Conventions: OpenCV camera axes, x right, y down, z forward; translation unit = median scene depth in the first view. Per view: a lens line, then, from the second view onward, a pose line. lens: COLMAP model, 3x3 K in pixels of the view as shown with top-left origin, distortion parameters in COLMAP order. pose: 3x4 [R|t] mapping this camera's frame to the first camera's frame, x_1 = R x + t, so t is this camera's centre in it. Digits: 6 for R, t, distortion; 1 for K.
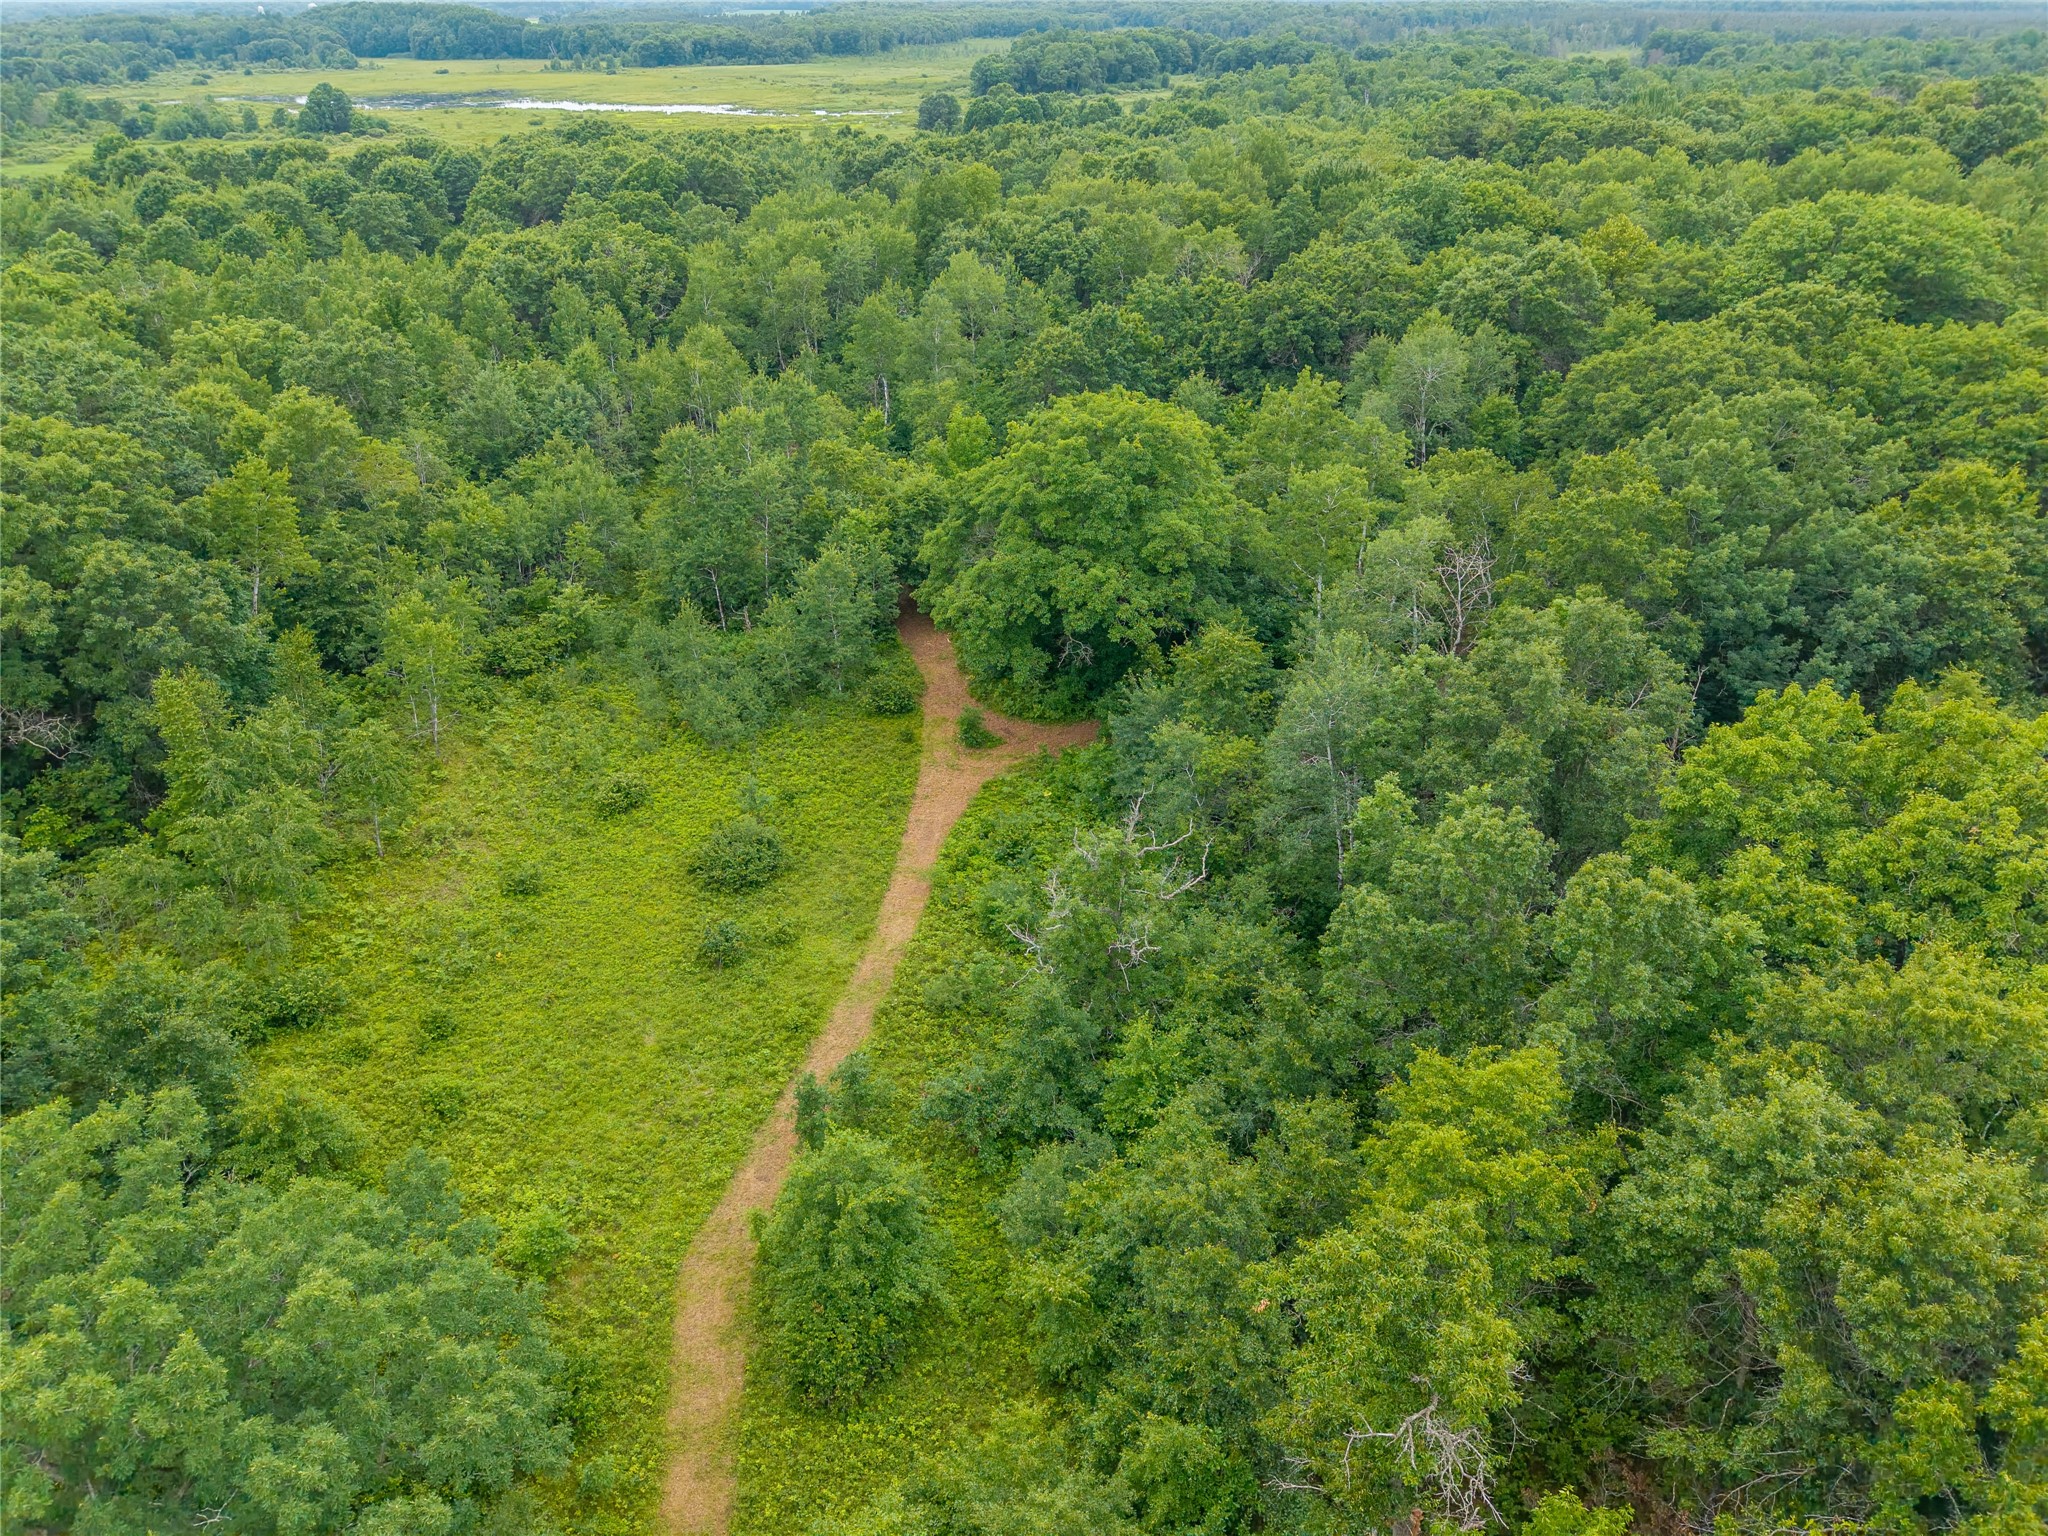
lens RADIAL K [[1393.6, 0, 1021.5], [0, 1393.6, 758.4], [0, 0, 1]] dist [0.031886, -0.029540]
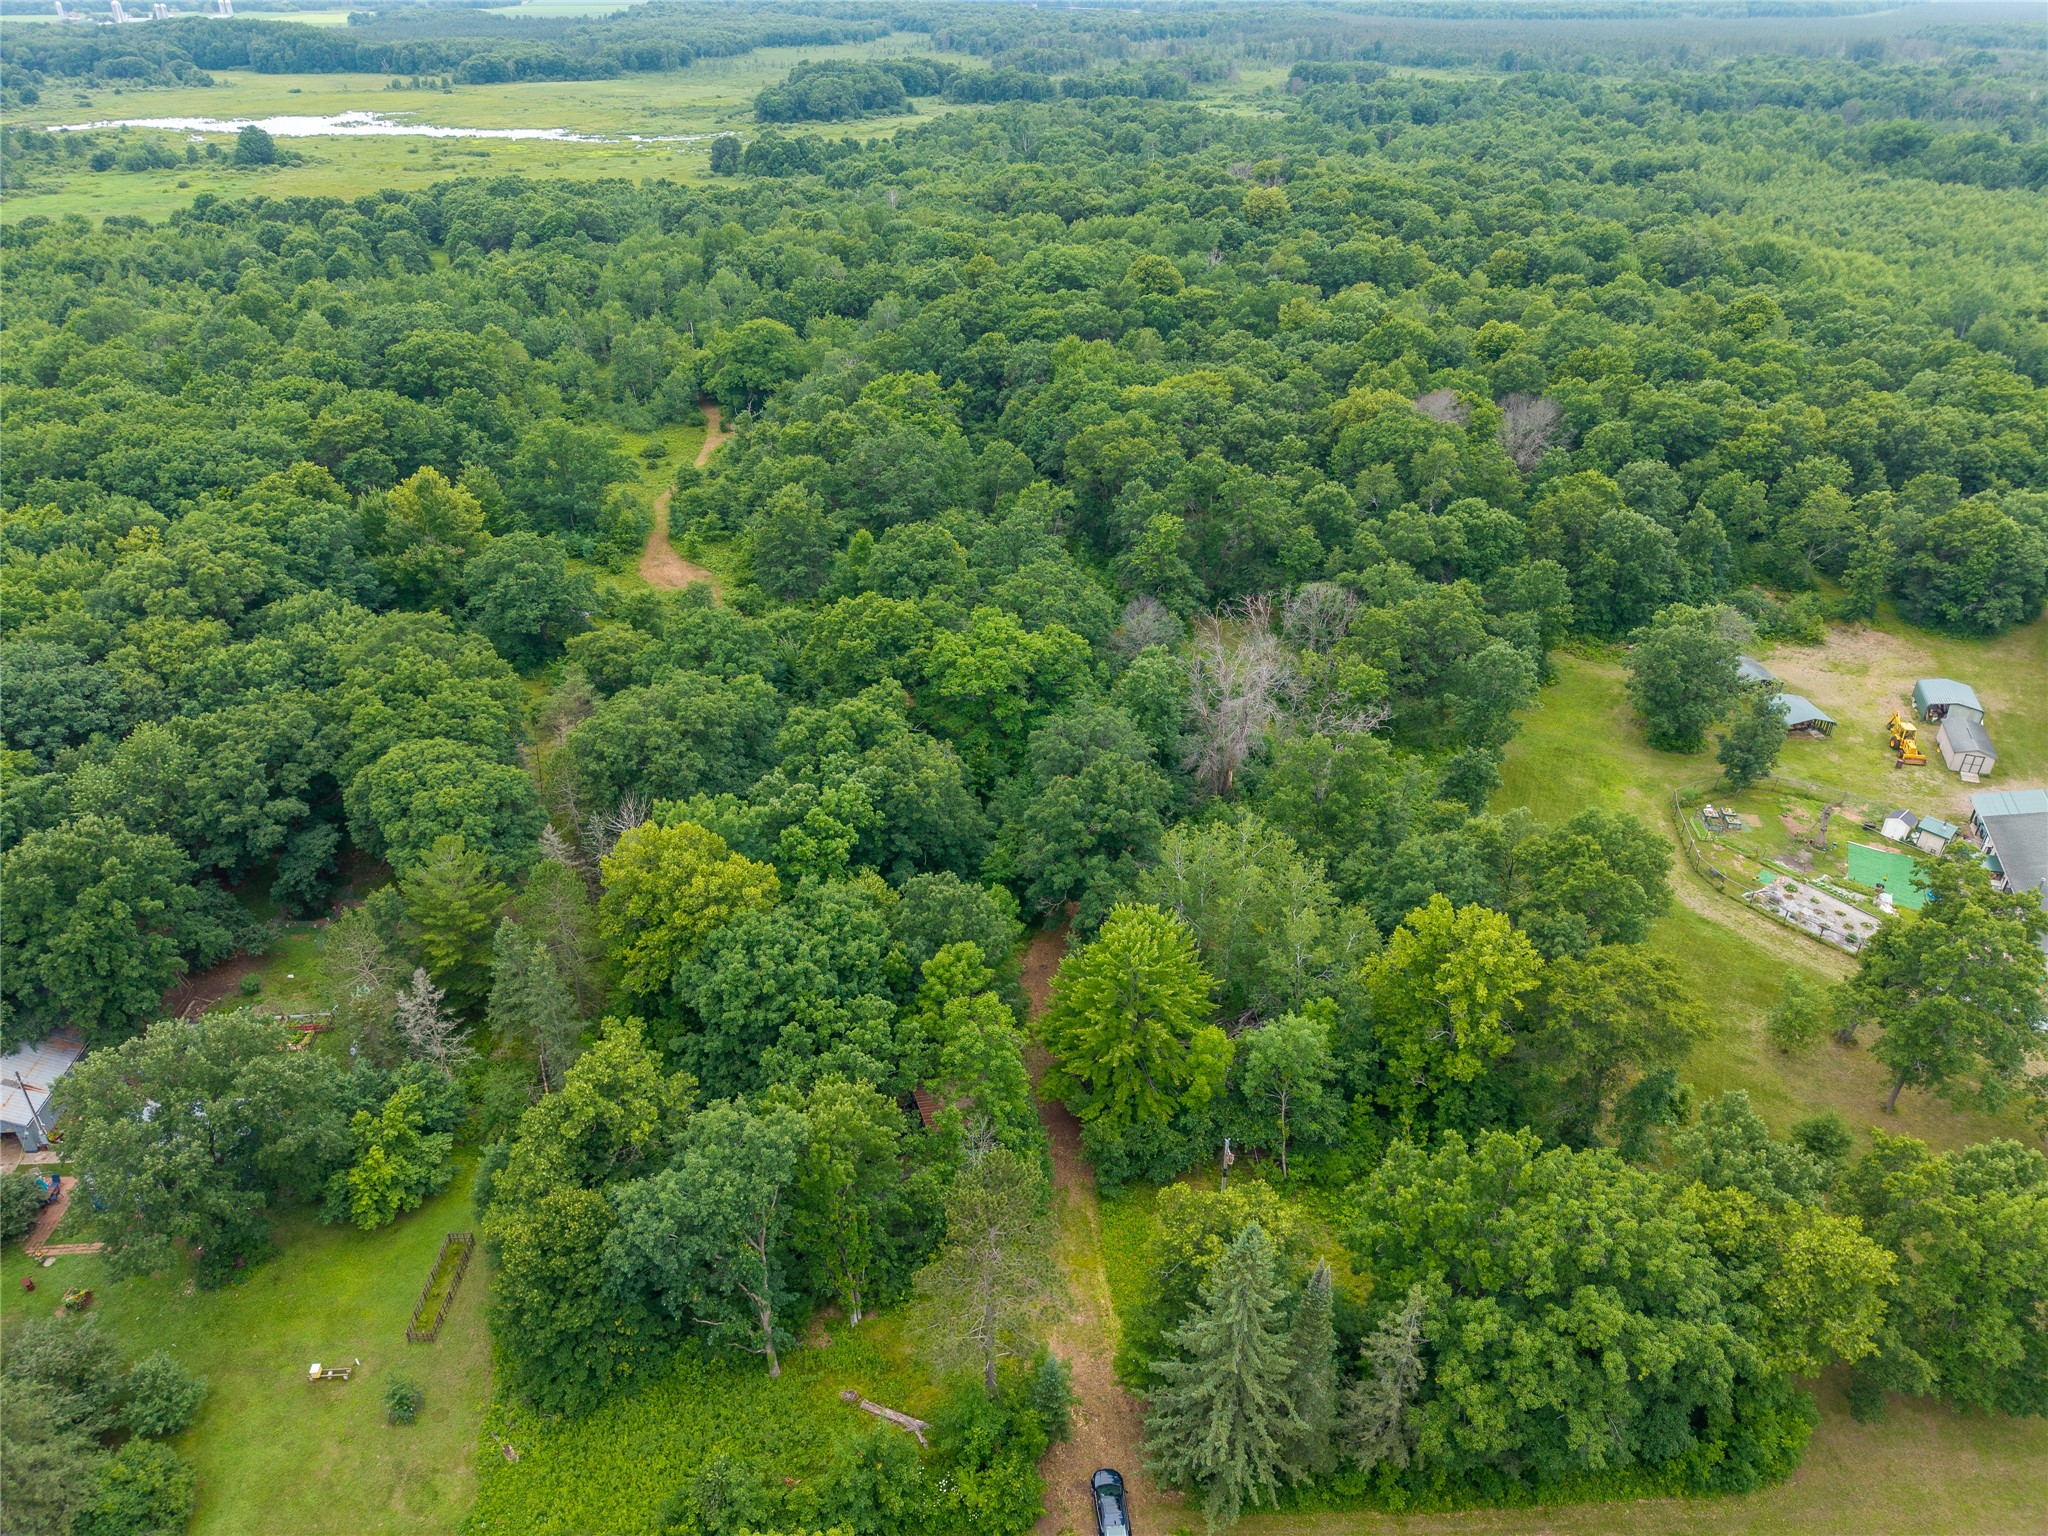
lens RADIAL K [[1393.6, 0, 1018.7], [0, 1393.6, 766.4], [0, 0, 1]] dist [0.031886, -0.029540]
pose [[0.992735, -0.052942, 0.108046, 0.150872], [0.050805, 0.998457, 0.022438, 0.437243], [-0.109067, -0.016786, 0.993893, -1.377246]]
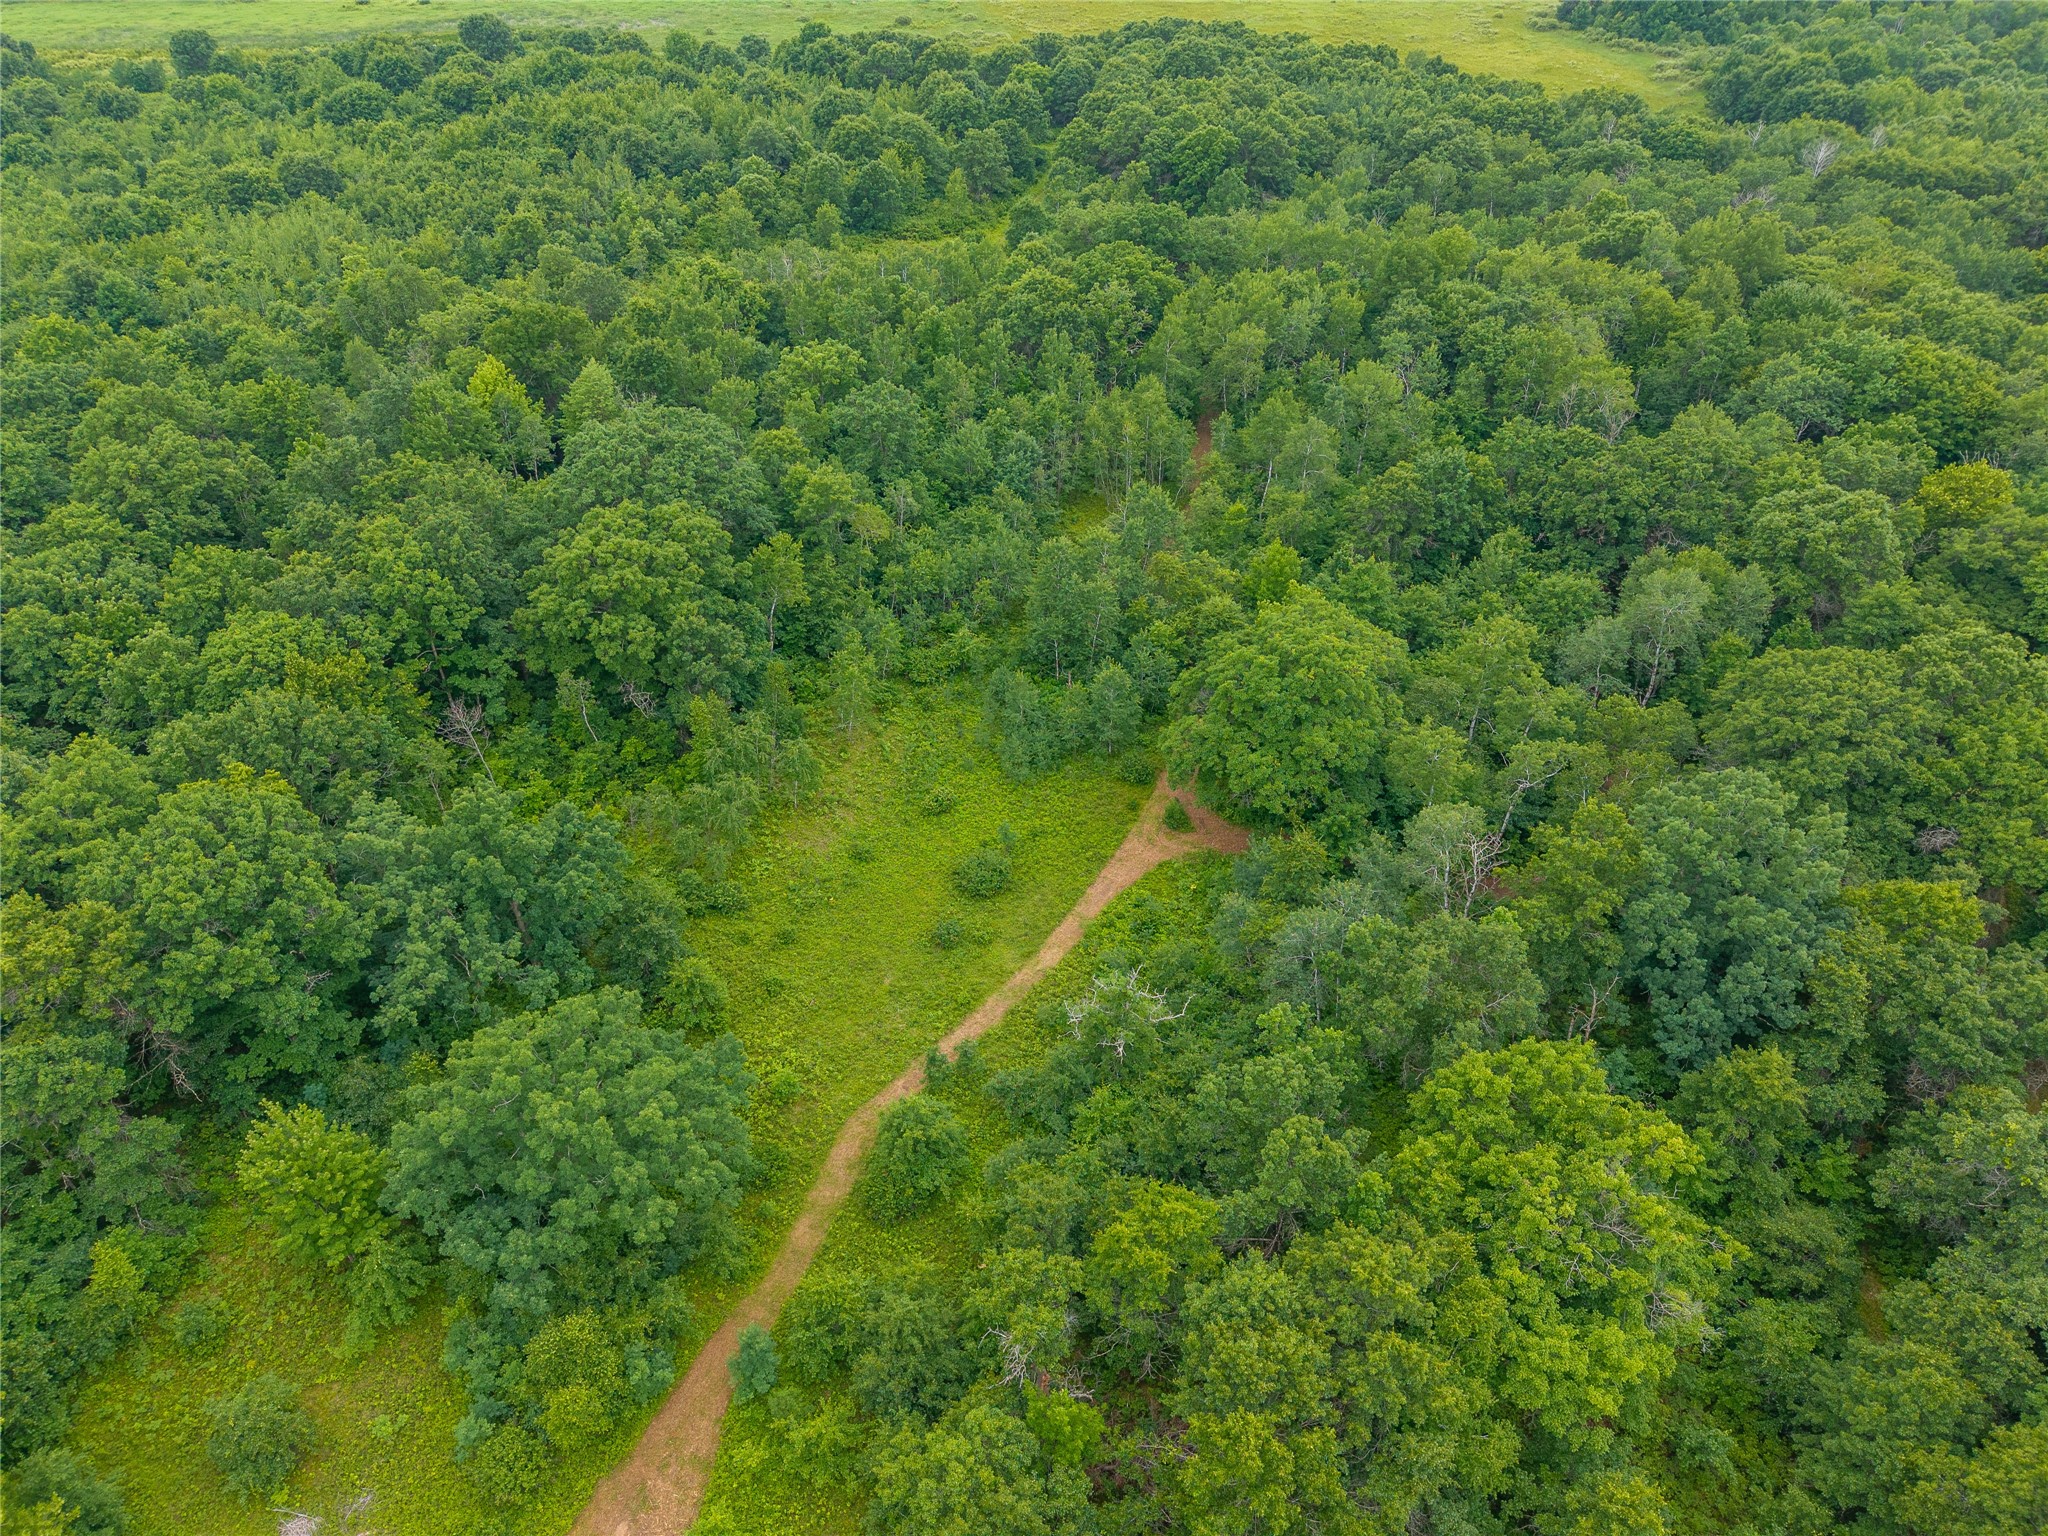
lens RADIAL K [[1393.6, 0, 1044.0], [0, 1393.6, 761.6], [0, 0, 1]] dist [0.031886, -0.029540]
pose [[0.906034, 0.278027, -0.319067, 0.172254], [-0.224312, 0.954802, 0.195030, -0.196142], [0.358870, -0.105133, 0.927448, -0.227068]]
